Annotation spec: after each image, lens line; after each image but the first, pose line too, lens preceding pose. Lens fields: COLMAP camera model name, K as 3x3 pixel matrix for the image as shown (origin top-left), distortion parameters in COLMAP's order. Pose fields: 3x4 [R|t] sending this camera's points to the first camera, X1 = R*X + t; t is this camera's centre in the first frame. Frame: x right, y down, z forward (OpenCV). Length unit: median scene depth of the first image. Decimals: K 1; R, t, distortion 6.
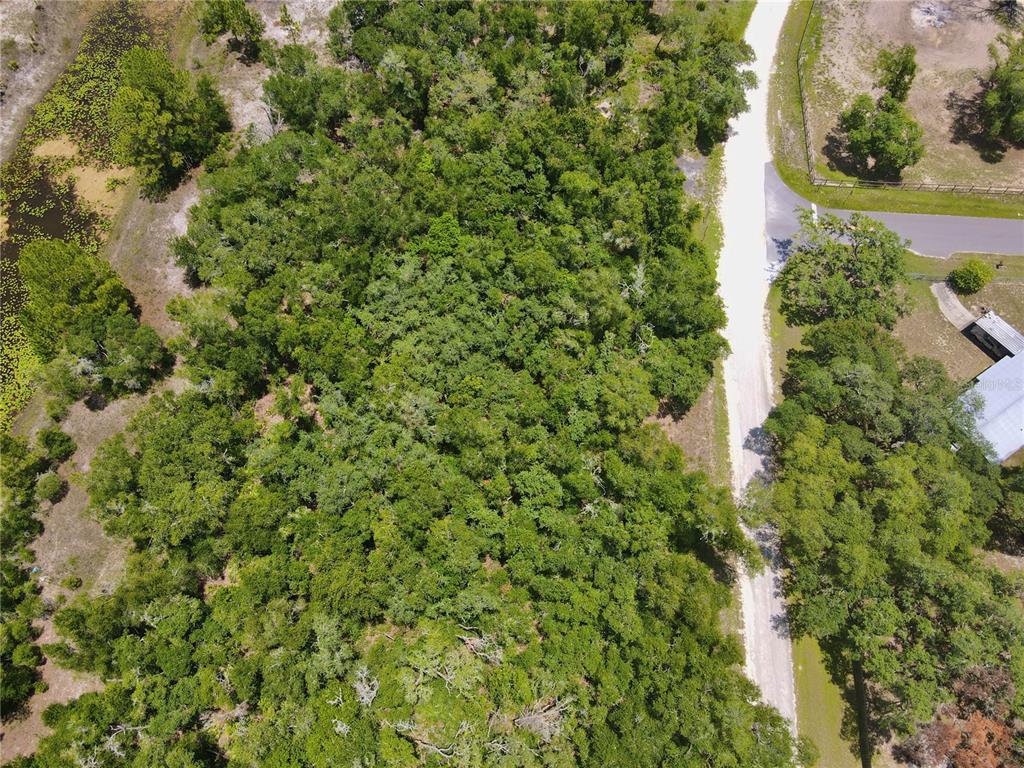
lens RADIAL K [[754.4, 0, 514.9], [0, 754.4, 381.2], [0, 0, 1]] dist [0.020687, -0.001553]
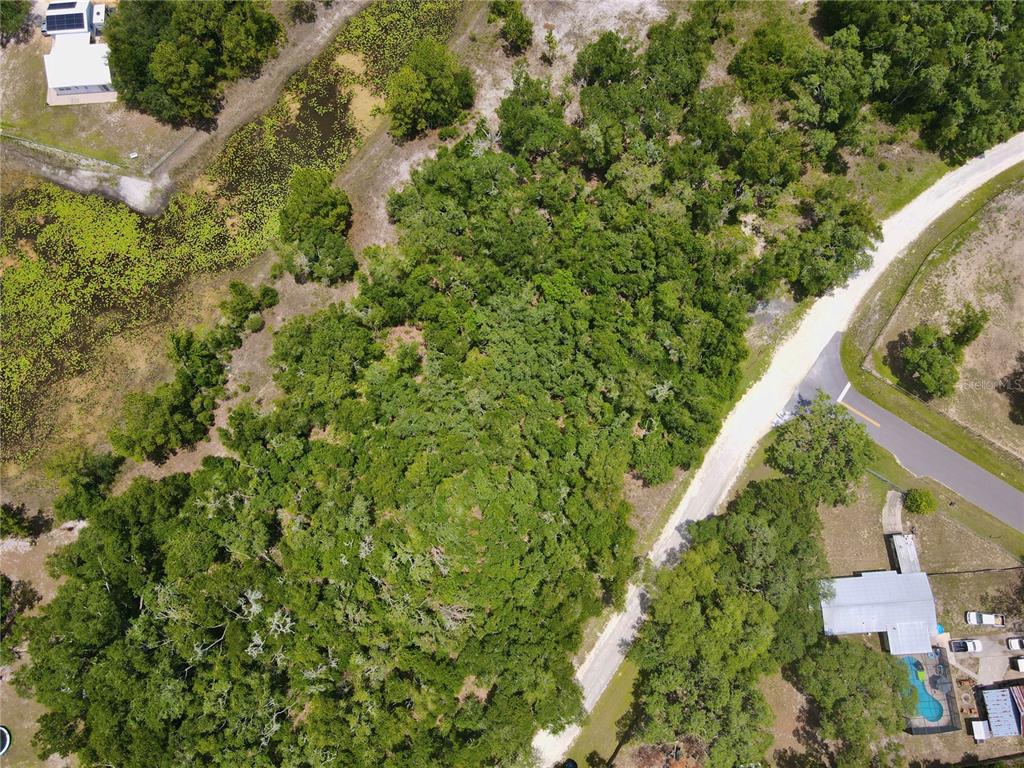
lens RADIAL K [[754.4, 0, 512.6], [0, 754.4, 380.1], [0, 0, 1]] dist [0.020687, -0.001553]
pose [[0.867741, 0.478434, -0.134633, 0.097088], [-0.439287, 0.864989, 0.242532, -0.339222], [0.232492, -0.151312, 0.960756, -0.345293]]
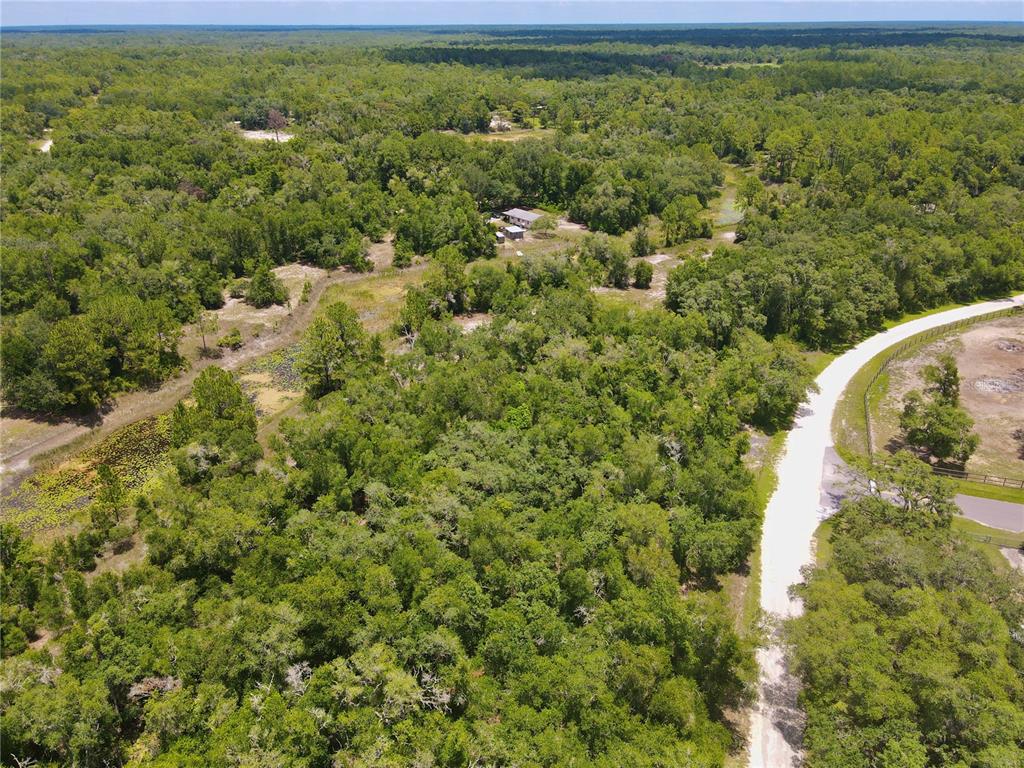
lens RADIAL K [[754.4, 0, 512.4], [0, 754.4, 377.6], [0, 0, 1]] dist [0.020687, -0.001553]
pose [[0.962298, 0.111753, -0.247980, 0.185393], [-0.241173, 0.772132, -0.587918, 0.449261], [0.125772, 0.625558, 0.769973, 0.057982]]
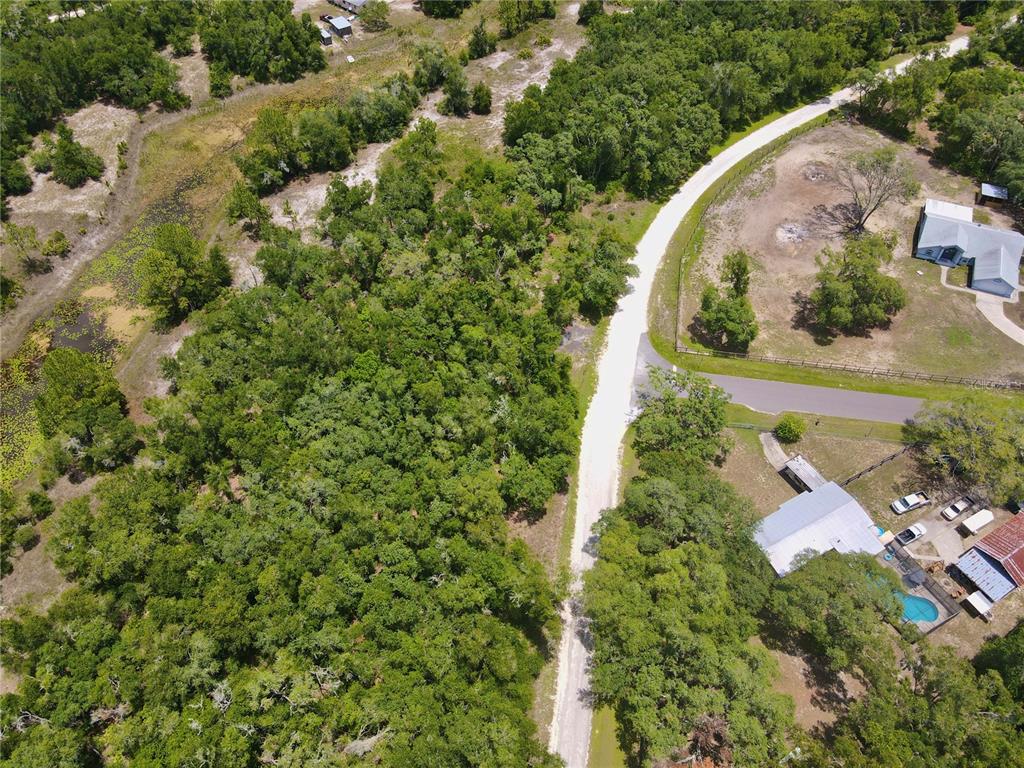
lens RADIAL K [[754.4, 0, 512.8], [0, 754.4, 381.6], [0, 0, 1]] dist [0.020687, -0.001553]
pose [[0.995768, 0.064700, -0.065272, 0.244966], [-0.078457, 0.968315, -0.237086, 0.119095], [0.047865, 0.241203, 0.969294, -0.235201]]
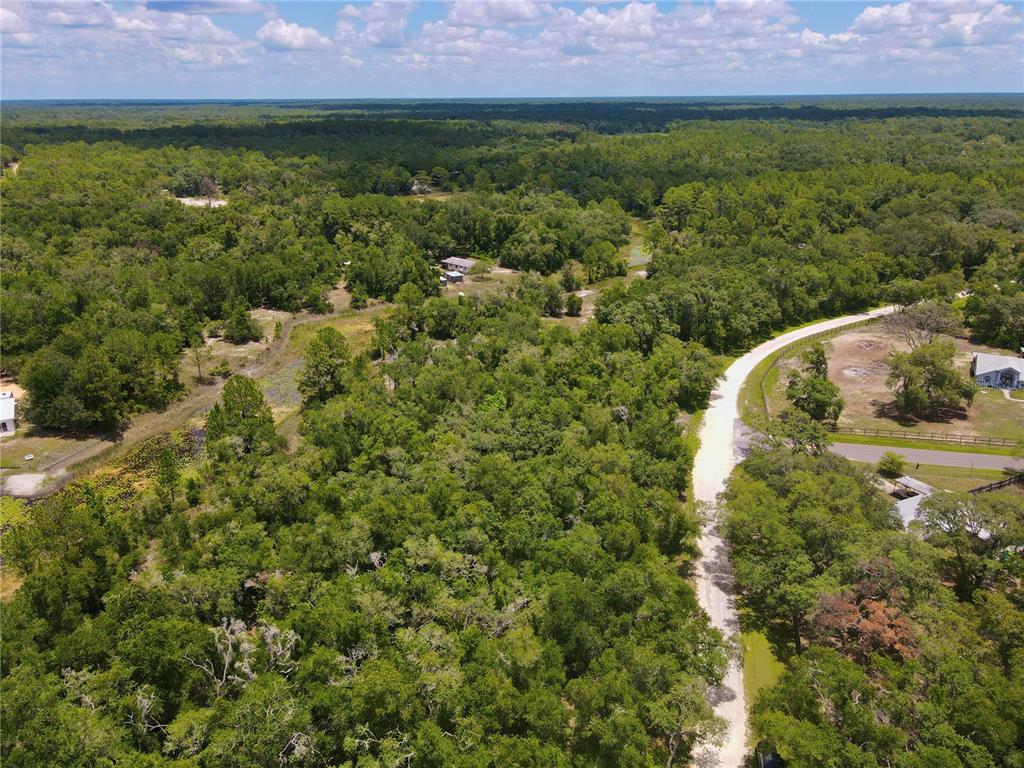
lens RADIAL K [[754.4, 0, 512.7], [0, 754.4, 379.7], [0, 0, 1]] dist [0.020687, -0.001553]
pose [[0.988736, 0.046336, -0.142314, 0.147193], [-0.130632, 0.731248, -0.669486, 0.748912], [0.073046, 0.680536, 0.729065, -0.093562]]
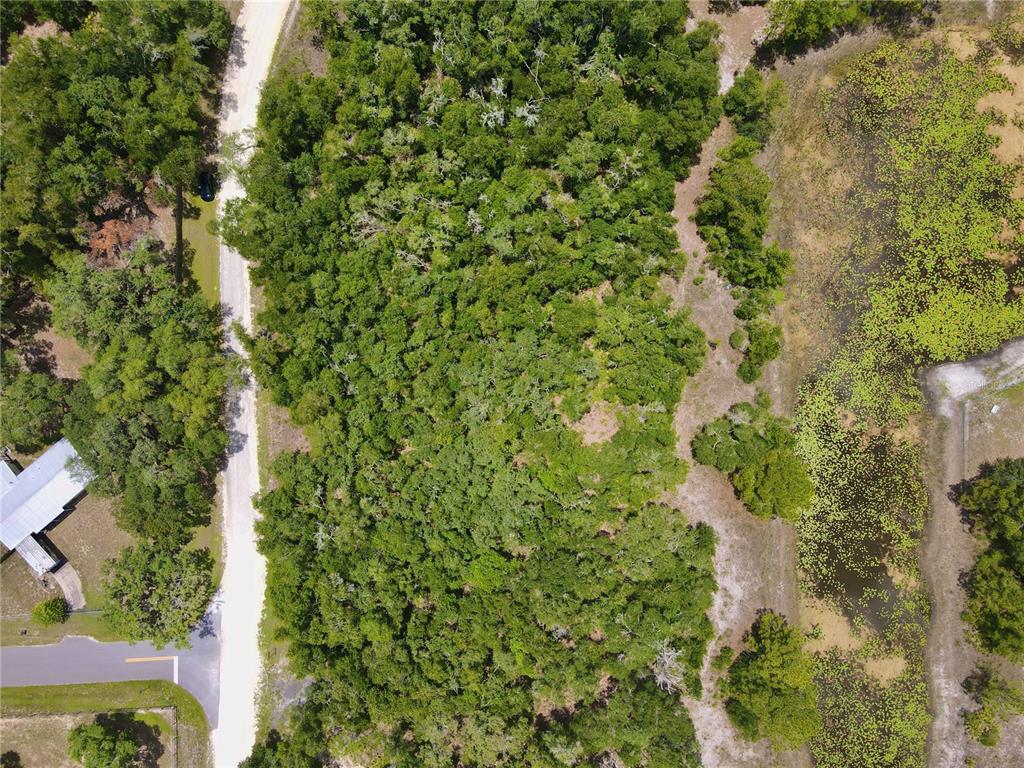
lens RADIAL K [[754.4, 0, 513.0], [0, 754.4, 382.3], [0, 0, 1]] dist [0.020687, -0.001553]
pose [[-0.991357, 0.130336, -0.014968, -0.154399], [-0.119580, -0.850779, 0.511739, -0.559725], [0.053963, 0.509105, 0.859011, -0.176065]]
